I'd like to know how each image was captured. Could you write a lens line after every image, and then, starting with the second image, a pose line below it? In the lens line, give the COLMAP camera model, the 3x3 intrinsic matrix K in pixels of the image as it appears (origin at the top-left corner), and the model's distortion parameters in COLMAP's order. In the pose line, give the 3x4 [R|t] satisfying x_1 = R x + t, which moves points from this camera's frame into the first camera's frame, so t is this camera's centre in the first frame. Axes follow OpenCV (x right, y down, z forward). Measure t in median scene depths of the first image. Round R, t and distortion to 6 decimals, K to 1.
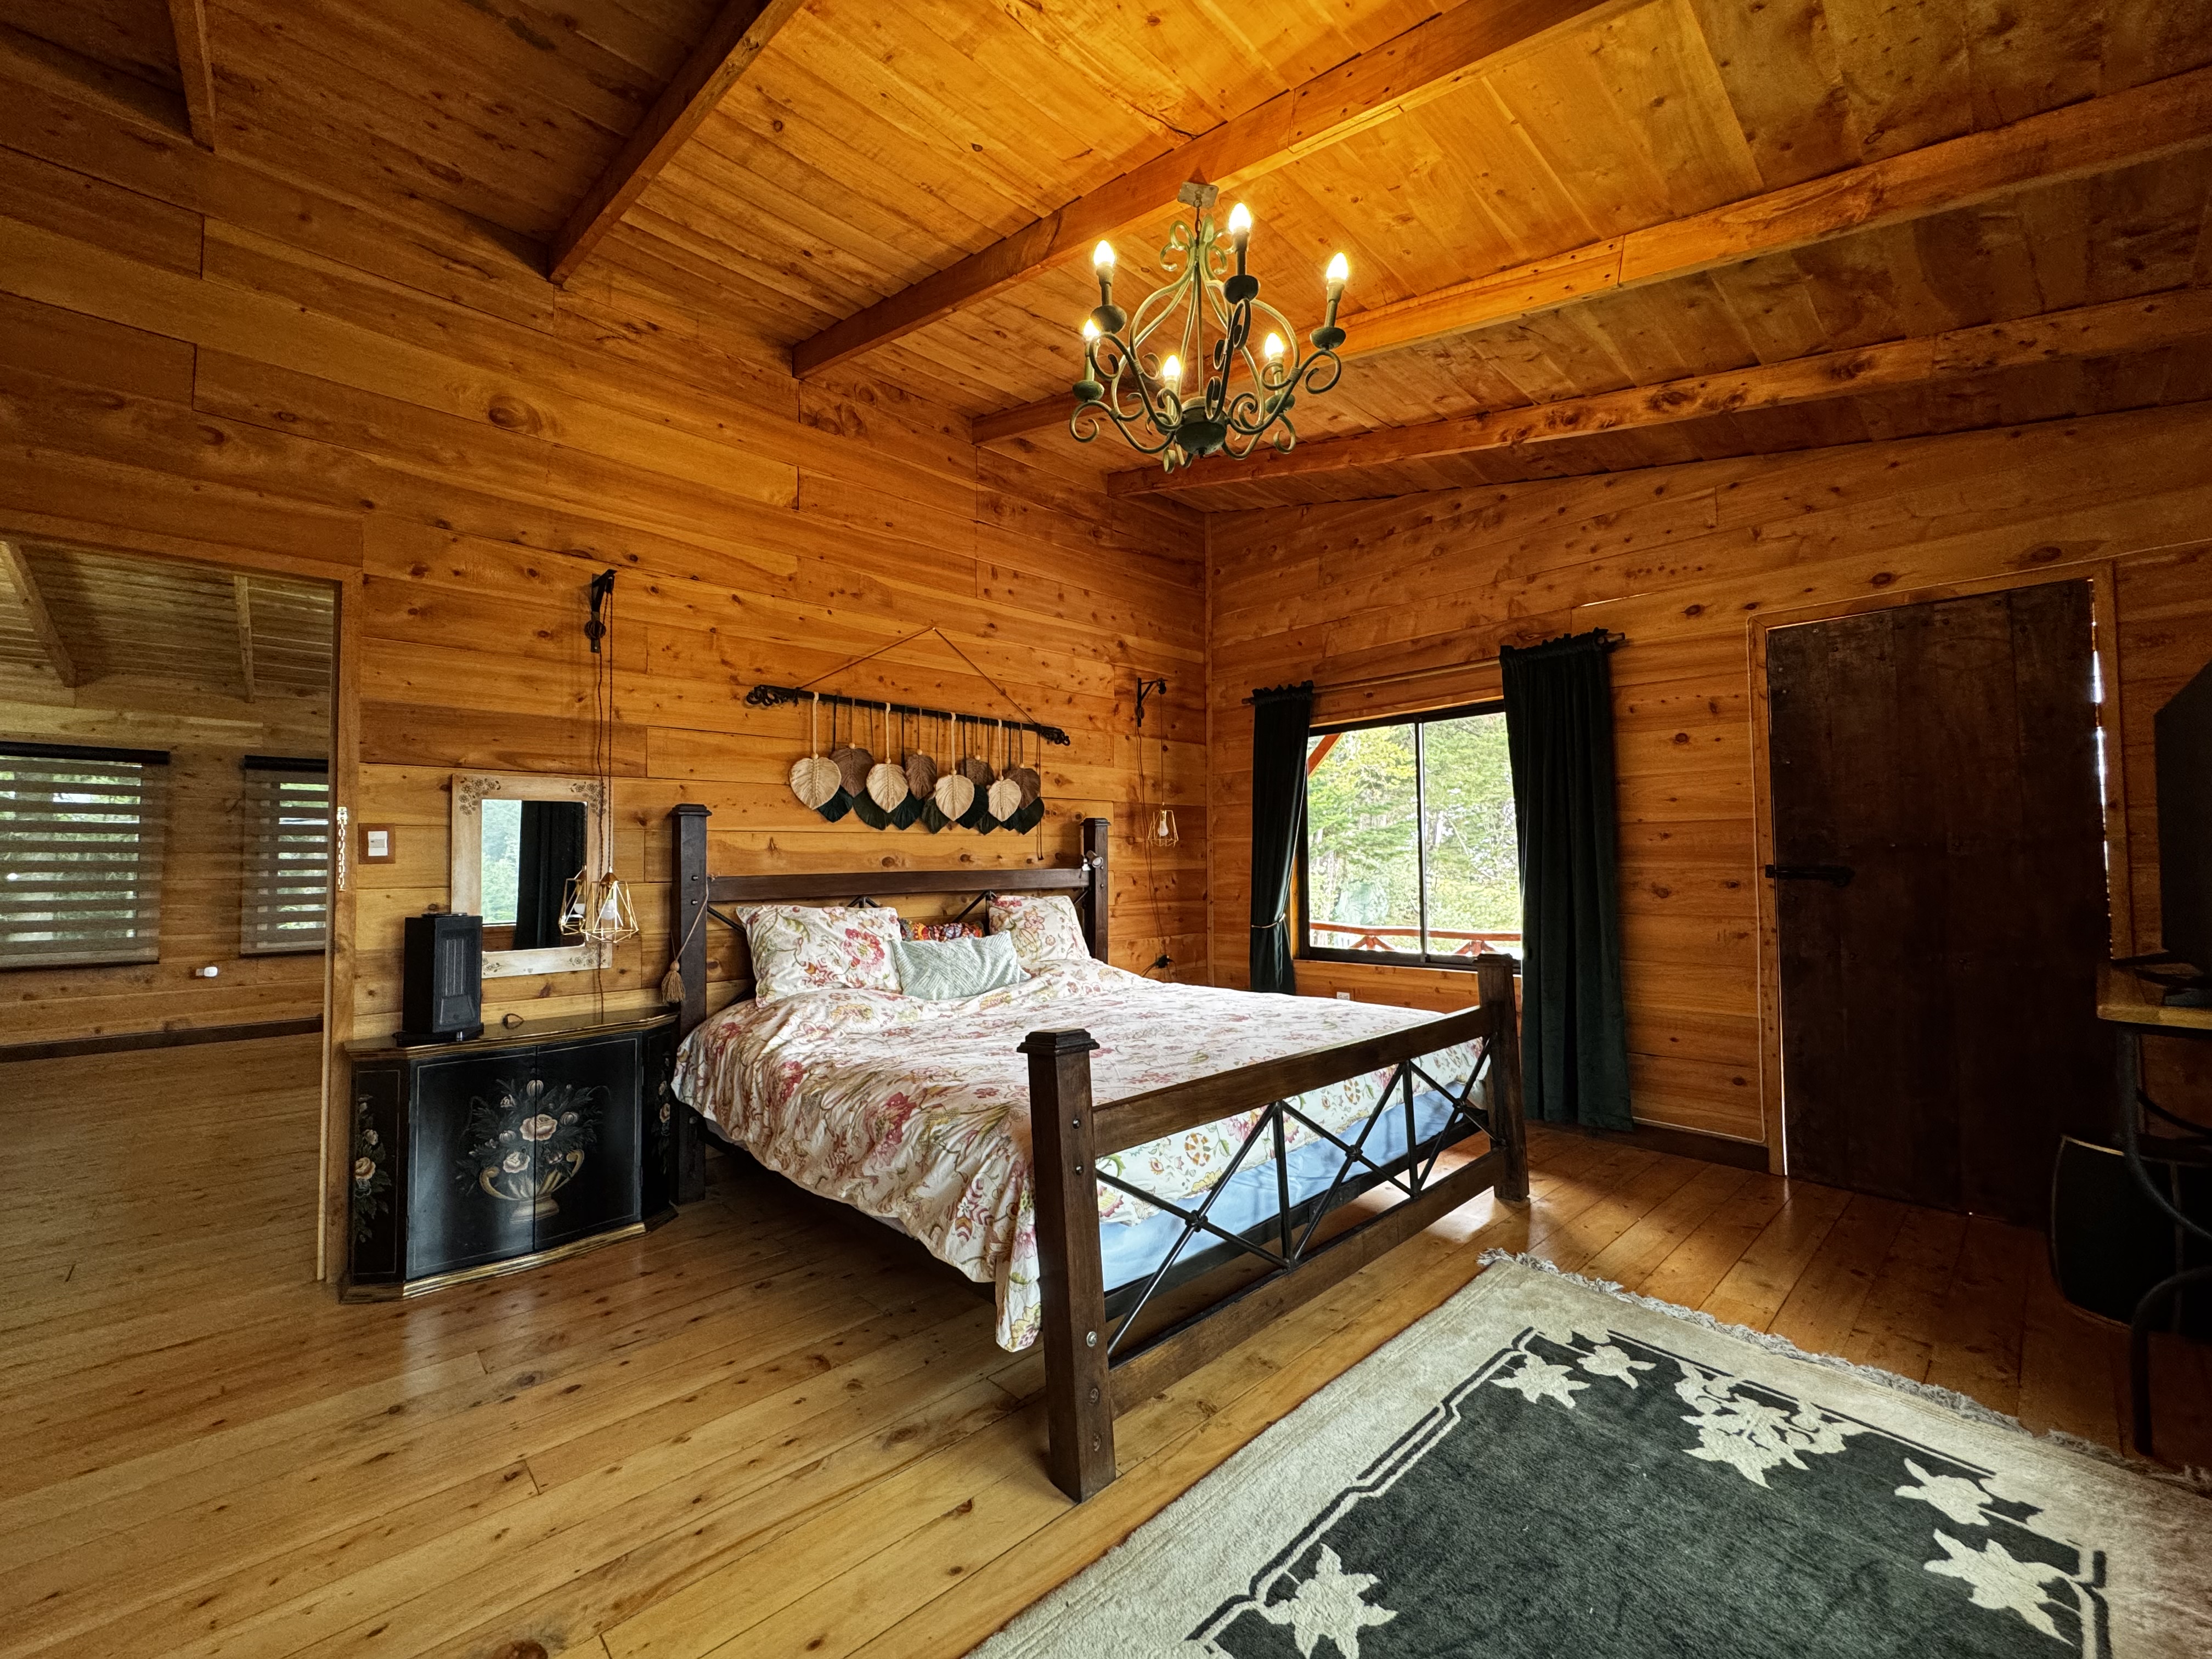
lens RADIAL K [[889.0, 0, 1104.3], [0, 889.0, 830.5], [0, 0, 1]] dist [-0.003216, 0.000610]
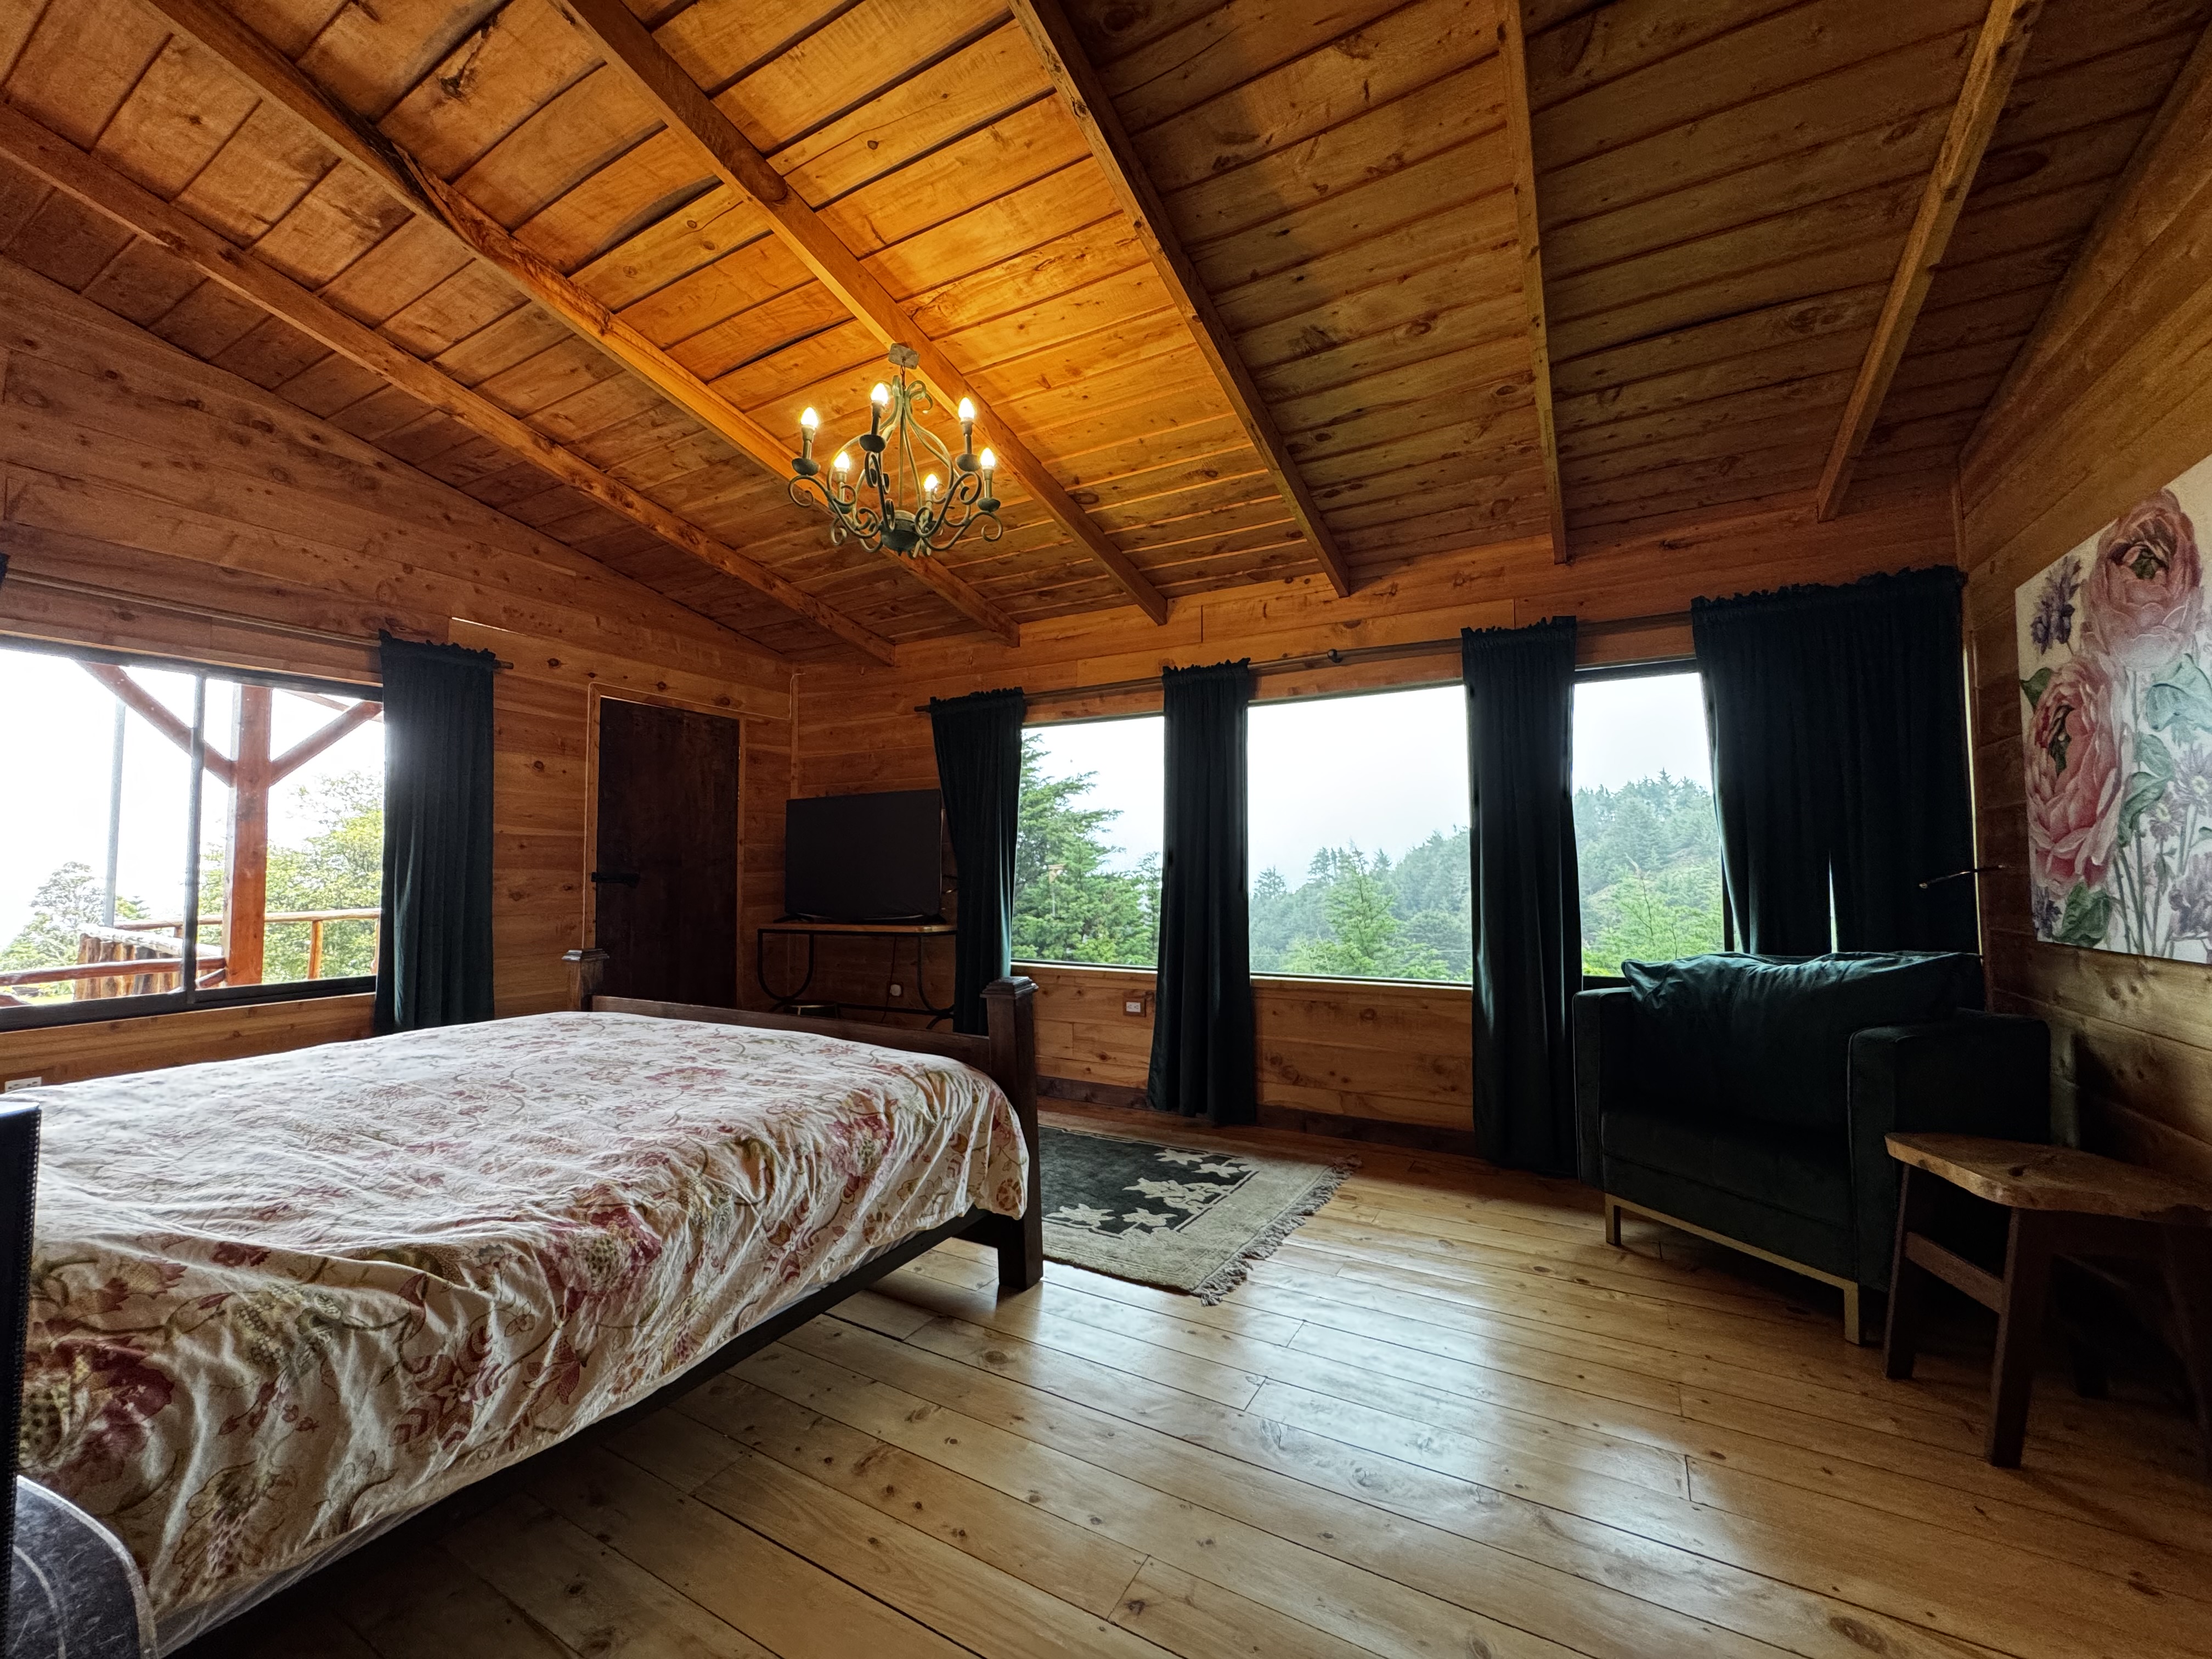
lens RADIAL K [[889.0, 0, 1102.6], [0, 889.0, 829.2], [0, 0, 1]] dist [-0.003216, 0.000610]
pose [[-0.290946, 0.054440, 0.955189, -0.753006], [-0.029118, 0.997413, -0.065716, 0.039840], [-0.956296, -0.046933, -0.288608, 0.664611]]
